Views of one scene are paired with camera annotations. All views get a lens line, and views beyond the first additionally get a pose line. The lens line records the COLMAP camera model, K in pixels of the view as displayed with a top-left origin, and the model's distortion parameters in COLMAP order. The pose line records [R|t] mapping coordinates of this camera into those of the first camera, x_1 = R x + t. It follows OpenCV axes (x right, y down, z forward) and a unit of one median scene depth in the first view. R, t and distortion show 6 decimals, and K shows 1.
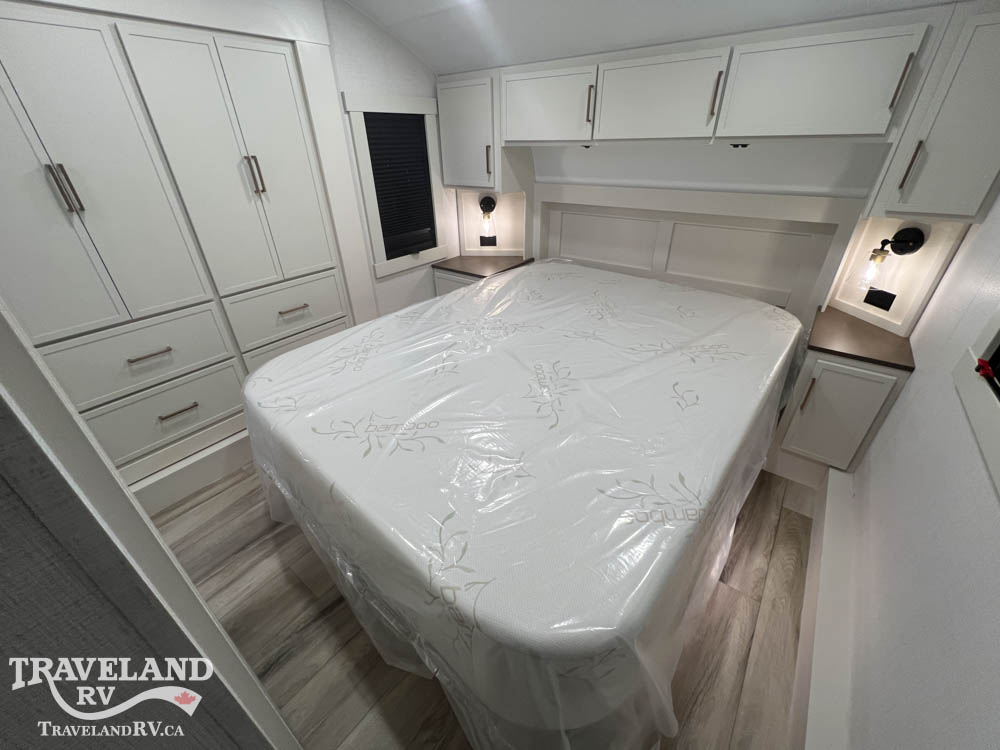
lens RADIAL K [[400.2, 0, 500.4], [0, 400.2, 371.5], [0, 0, 1]] dist [-0.001237, -0.000008]
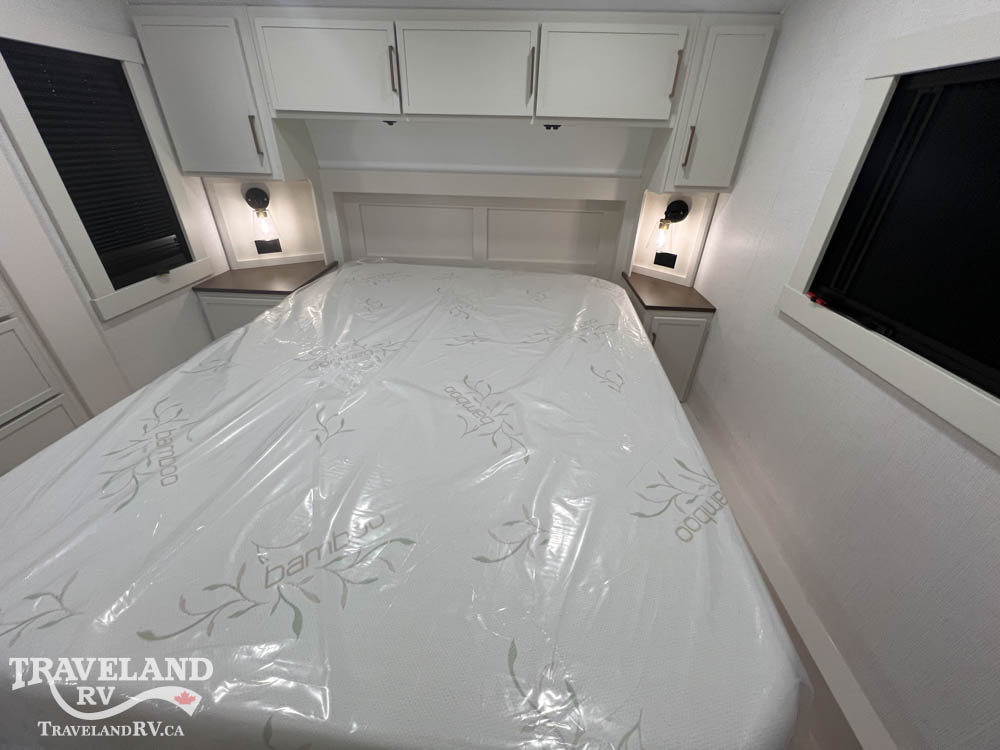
lens RADIAL K [[400.2, 0, 495.2], [0, 400.2, 370.2], [0, 0, 1]] dist [-0.001237, -0.000008]
pose [[0.825518, -0.251567, 0.505207, -0.160636], [0.250141, 0.965525, 0.072046, -0.060518], [-0.505914, 0.066897, 0.859986, 0.190309]]
